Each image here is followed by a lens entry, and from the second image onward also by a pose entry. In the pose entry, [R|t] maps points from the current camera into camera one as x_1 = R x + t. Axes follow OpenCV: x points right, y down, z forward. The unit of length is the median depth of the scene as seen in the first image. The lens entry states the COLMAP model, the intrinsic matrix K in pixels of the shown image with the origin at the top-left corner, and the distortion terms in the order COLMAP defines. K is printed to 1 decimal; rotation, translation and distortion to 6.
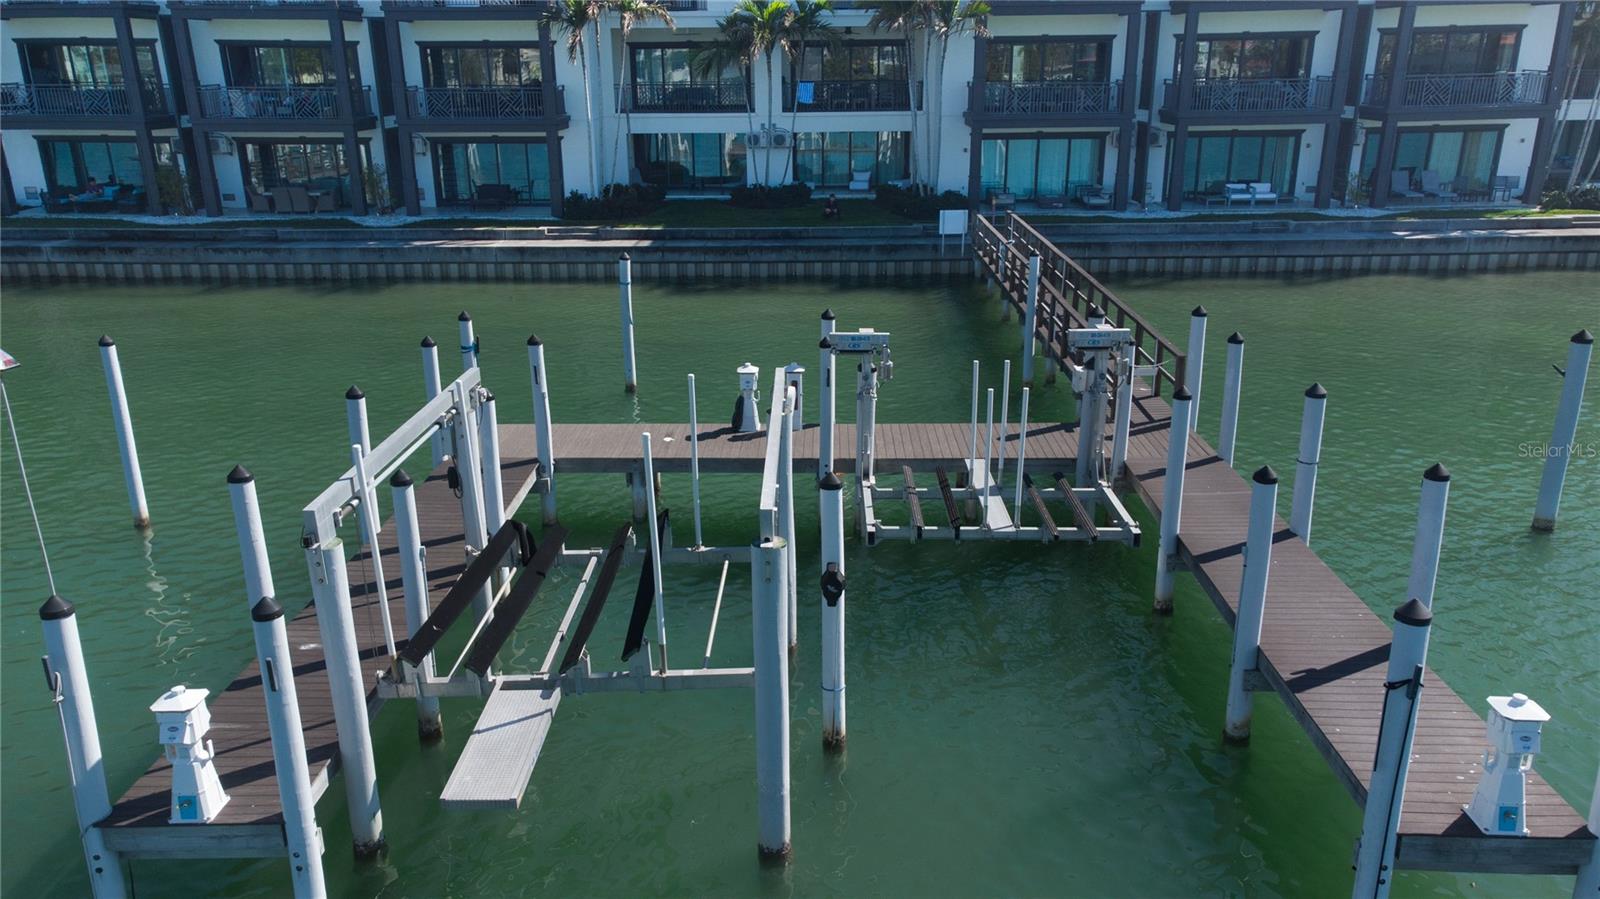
lens RADIAL K [[1198.6, 0, 800.0], [0, 1198.6, 449.5], [0, 0, 1]] dist [0.026453, 0.004909]
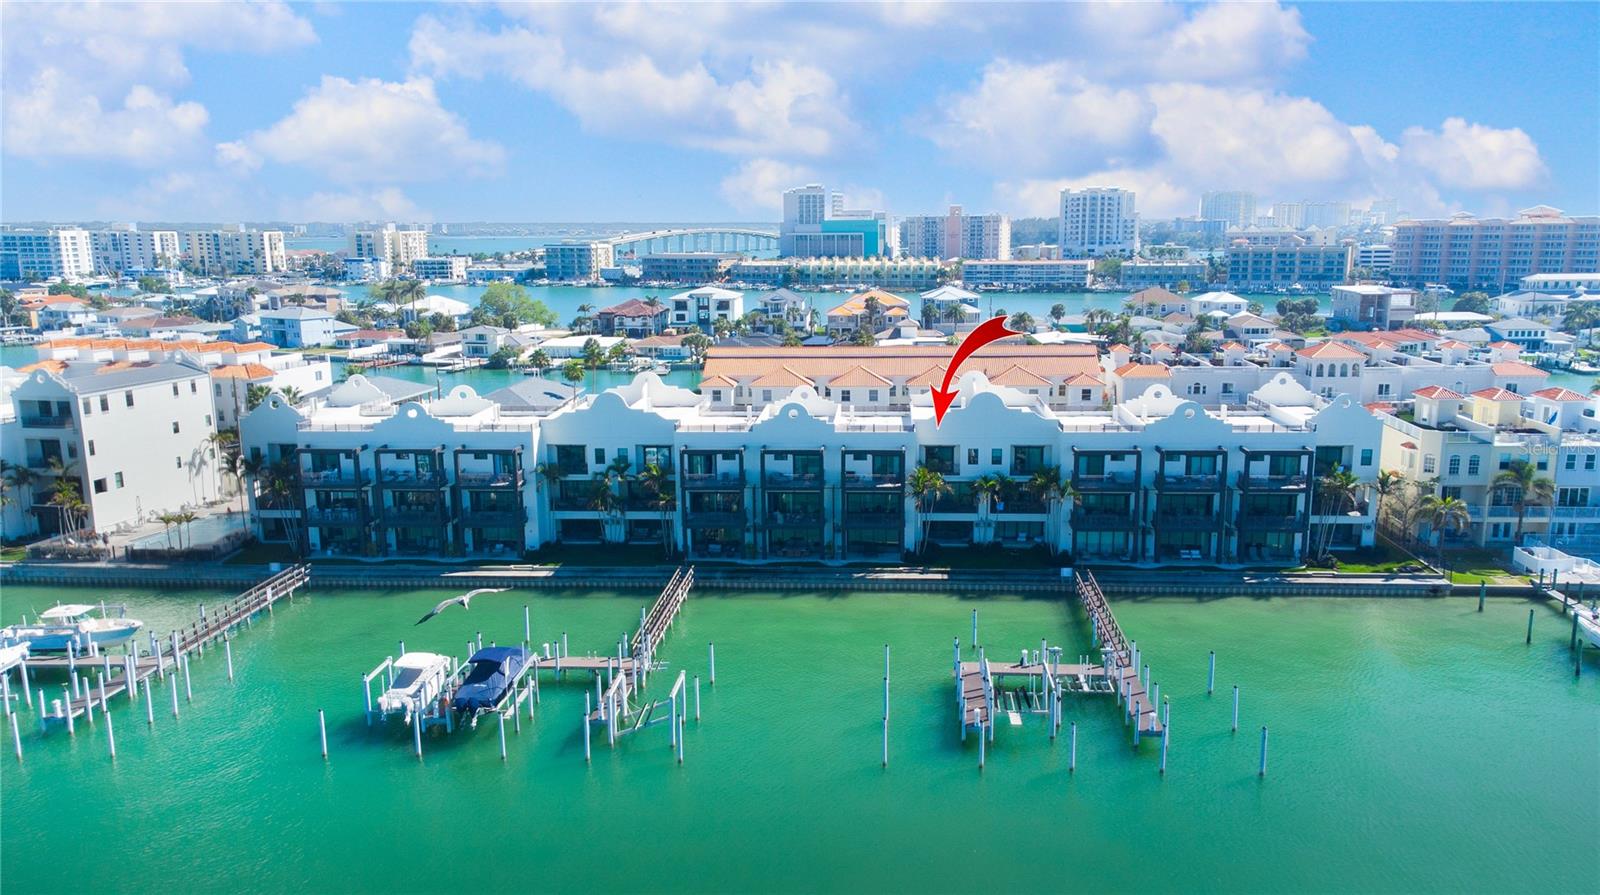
lens RADIAL K [[1198.6, 0, 800.0], [0, 1198.6, 447.5], [0, 0, 1]] dist [0.026453, 0.004909]
pose [[0.997527, 0.009097, -0.069700, -0.262483], [-0.018757, 0.990084, -0.139216, -0.082702], [0.067742, 0.140179, 0.987806, -1.601442]]
